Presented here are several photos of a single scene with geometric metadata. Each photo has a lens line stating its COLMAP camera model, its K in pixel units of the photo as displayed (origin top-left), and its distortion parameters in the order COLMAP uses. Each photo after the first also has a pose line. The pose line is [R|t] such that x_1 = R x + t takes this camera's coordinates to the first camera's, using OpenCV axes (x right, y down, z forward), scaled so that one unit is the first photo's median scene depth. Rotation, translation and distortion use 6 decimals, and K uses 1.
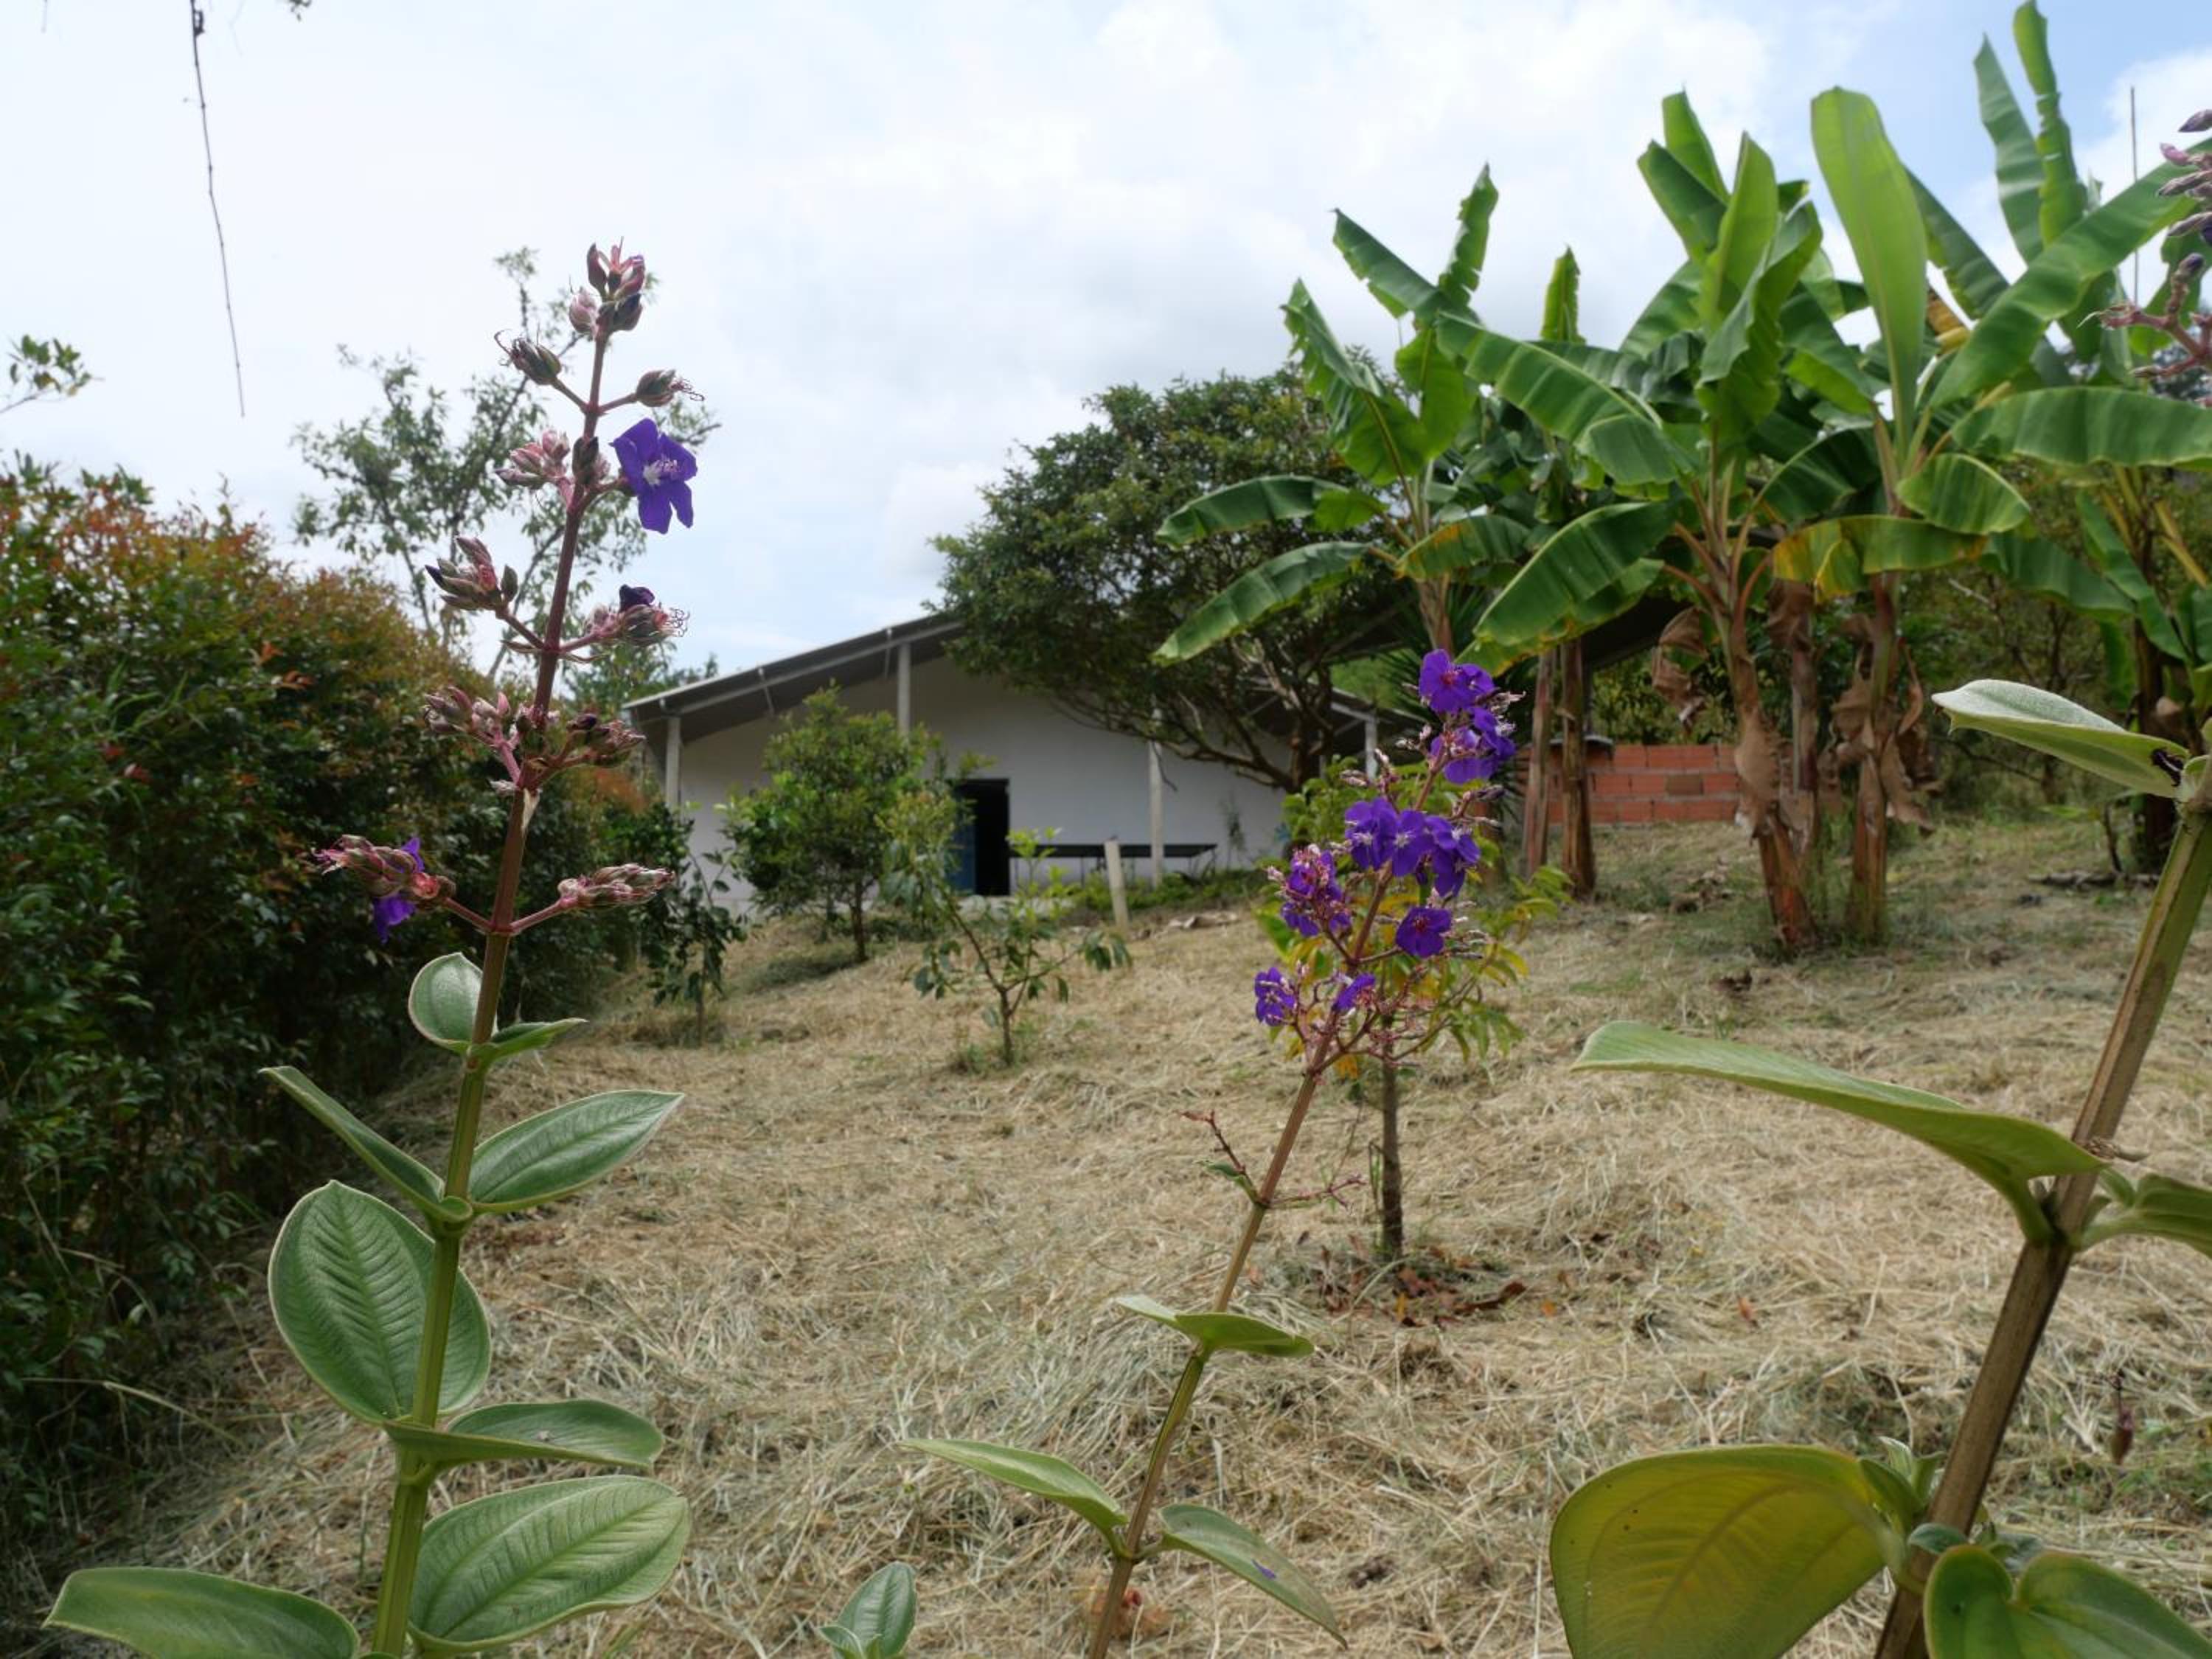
lens RADIAL K [[1718.1, 0, 1100.4], [0, 1718.1, 834.1], [0, 0, 1]] dist [-0.031511, -0.020131]
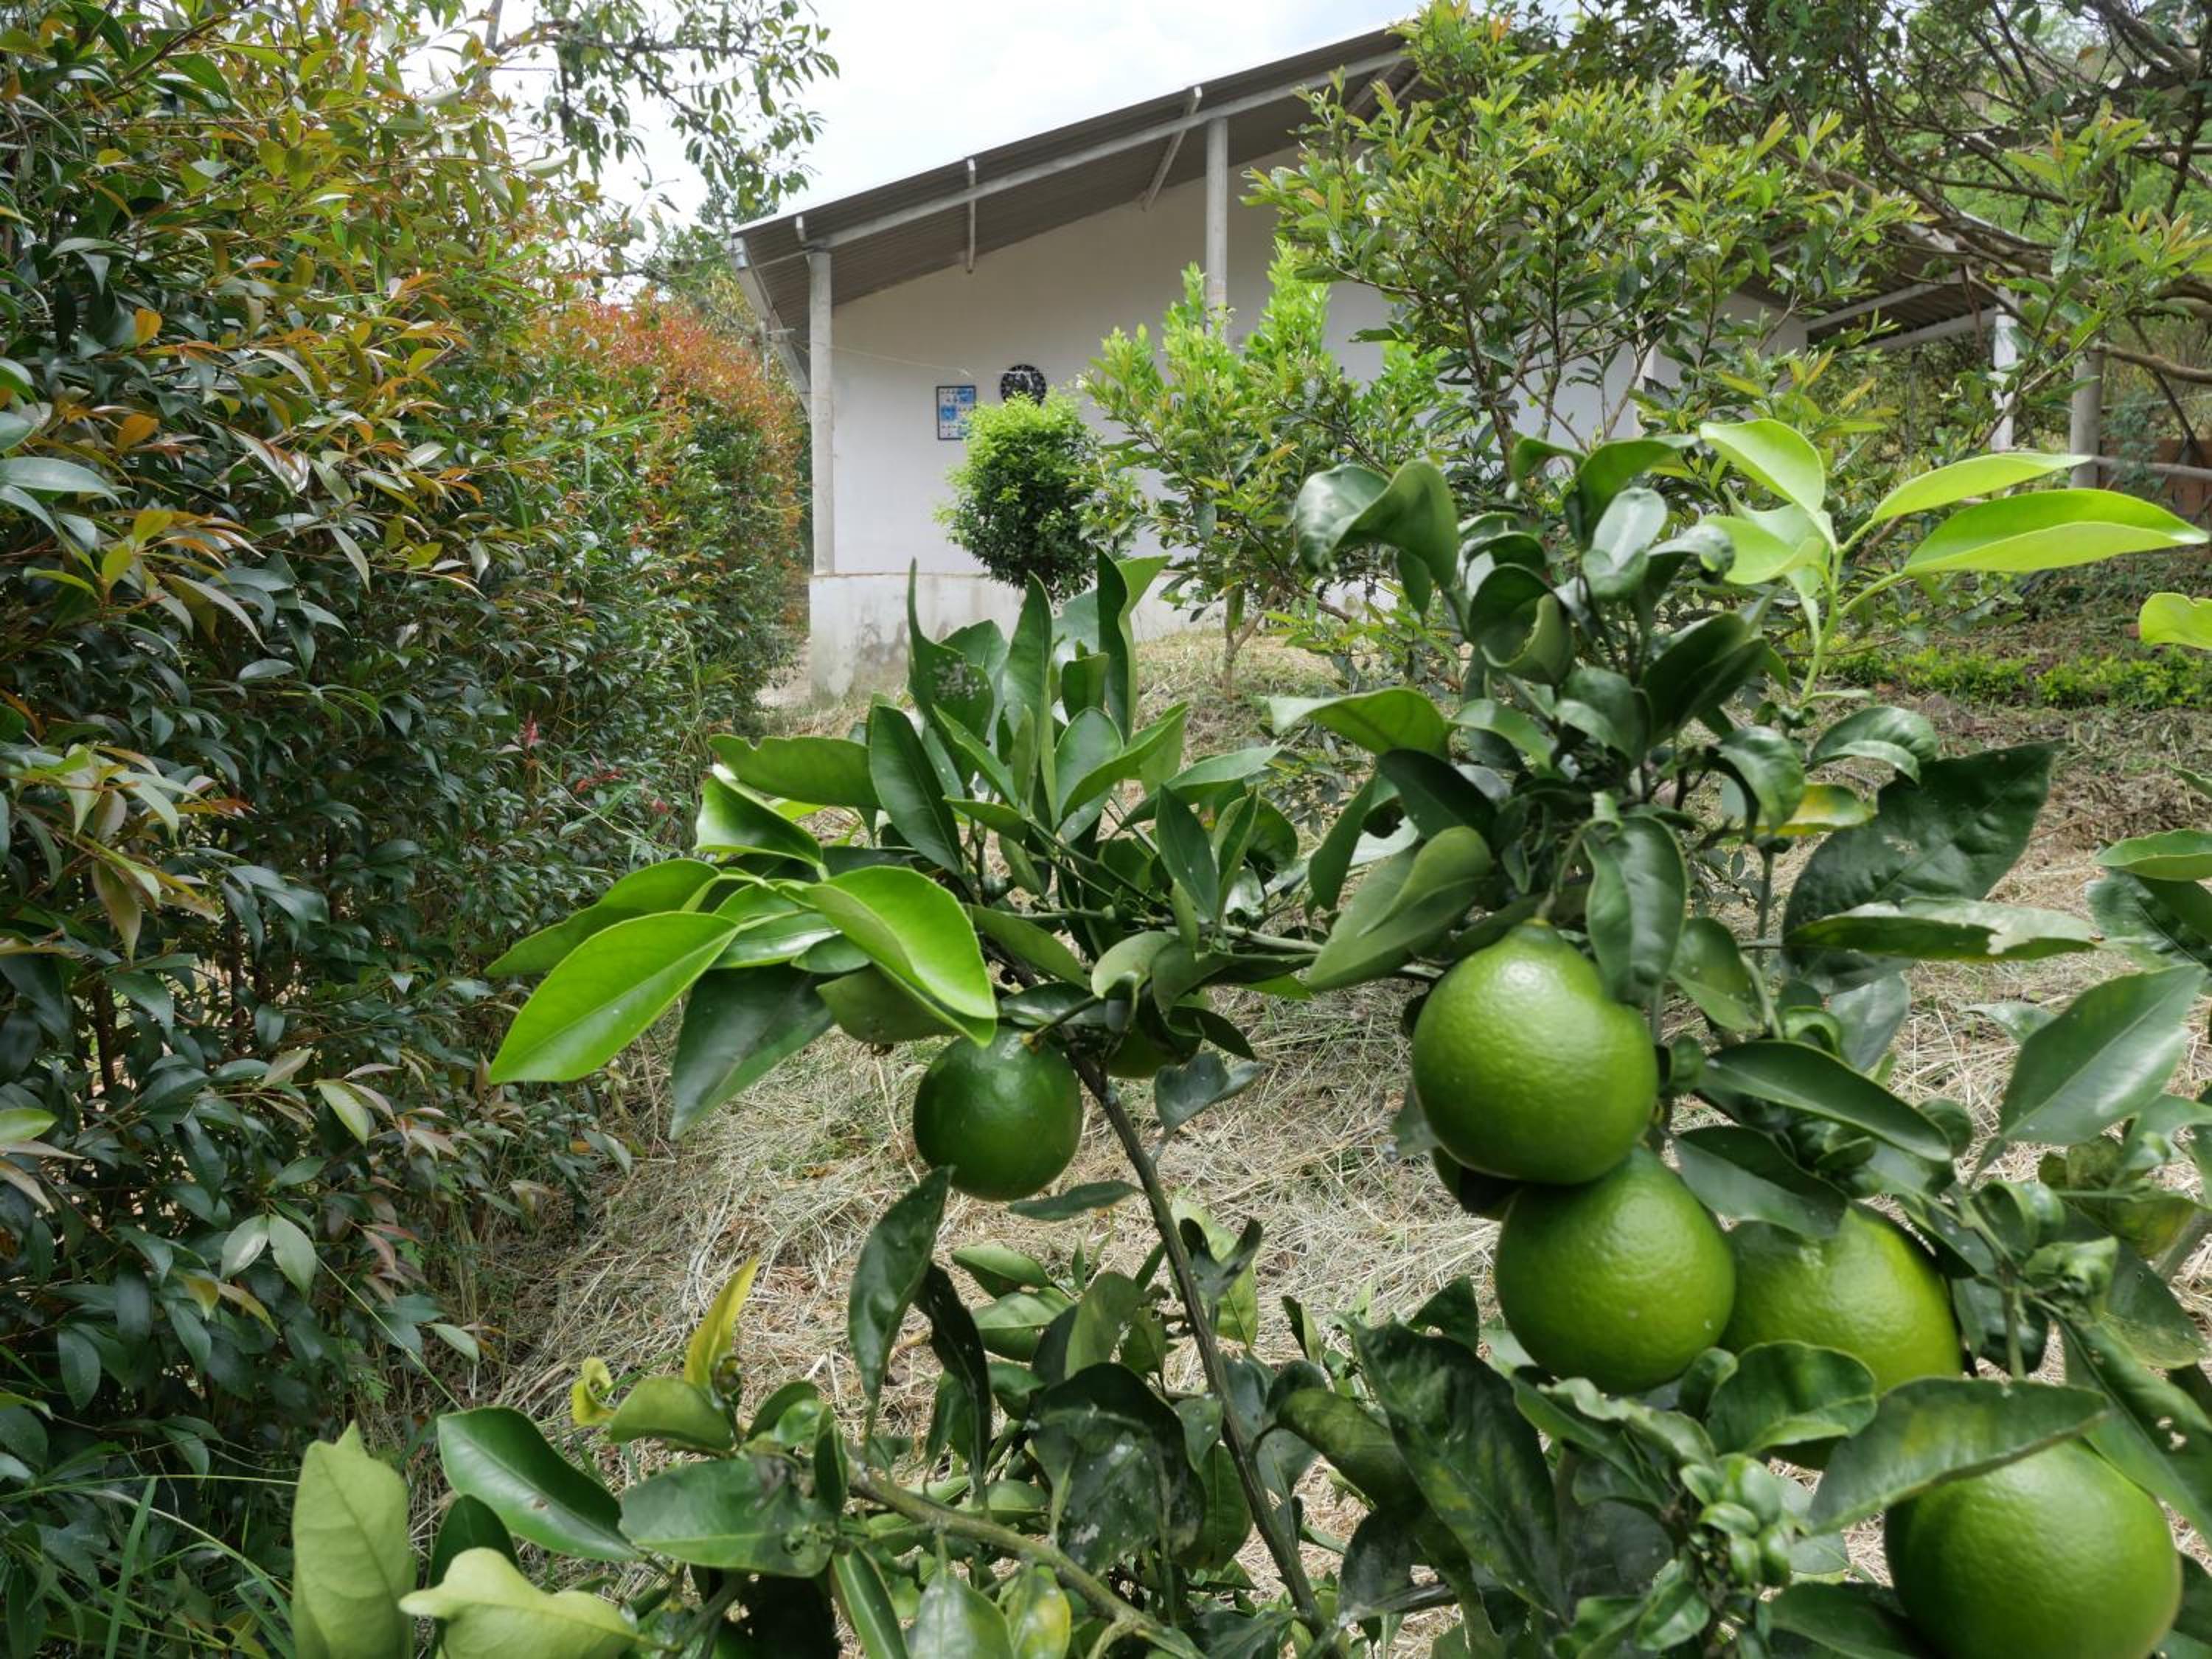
lens RADIAL K [[1718.1, 0, 1113.5], [0, 1718.1, 822.6], [0, 0, 1]] dist [-0.031511, -0.020131]
pose [[0.998087, 0.013946, -0.060239, -0.144272], [-0.000384, 0.975612, 0.219502, -0.010192], [0.061831, -0.219059, 0.973751, 0.517413]]
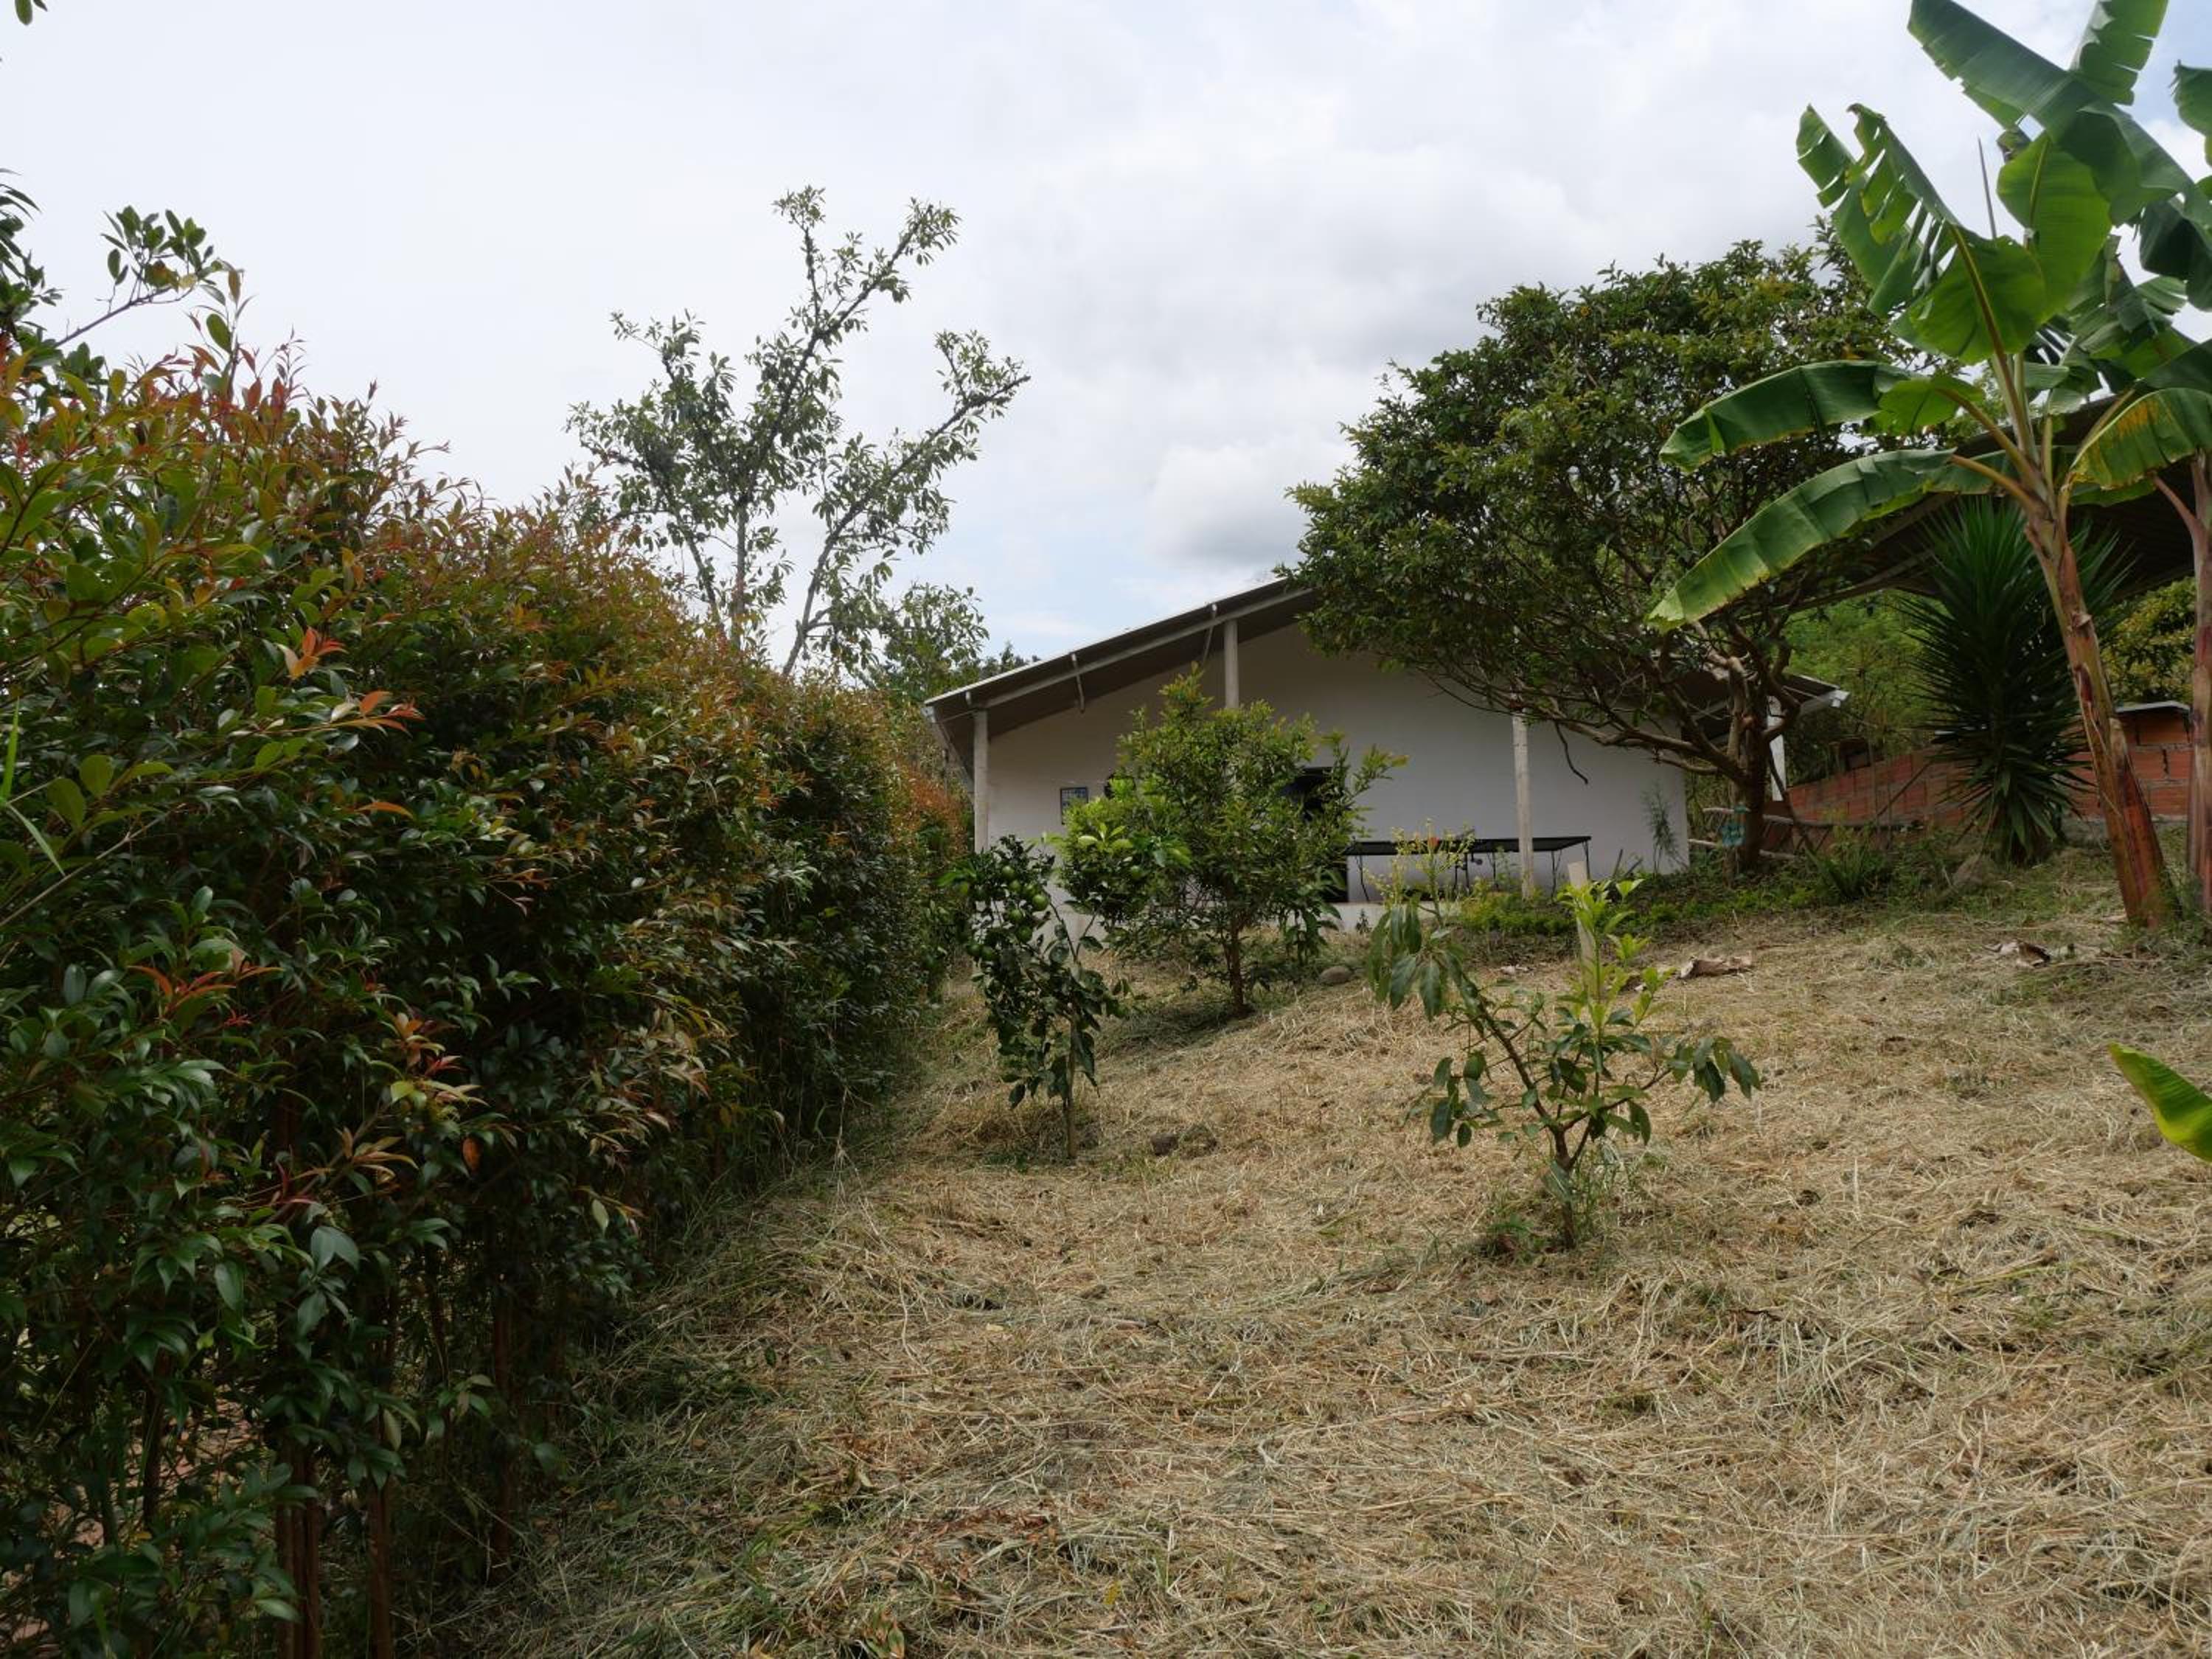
lens RADIAL K [[1718.1, 0, 1106.4], [0, 1718.1, 836.3], [0, 0, 1]] dist [-0.031511, -0.020131]
pose [[0.987232, -0.021495, -0.157833, -0.051047], [0.023655, 0.999650, 0.011816, -0.013806], [0.157523, -0.015399, 0.987395, 0.138959]]
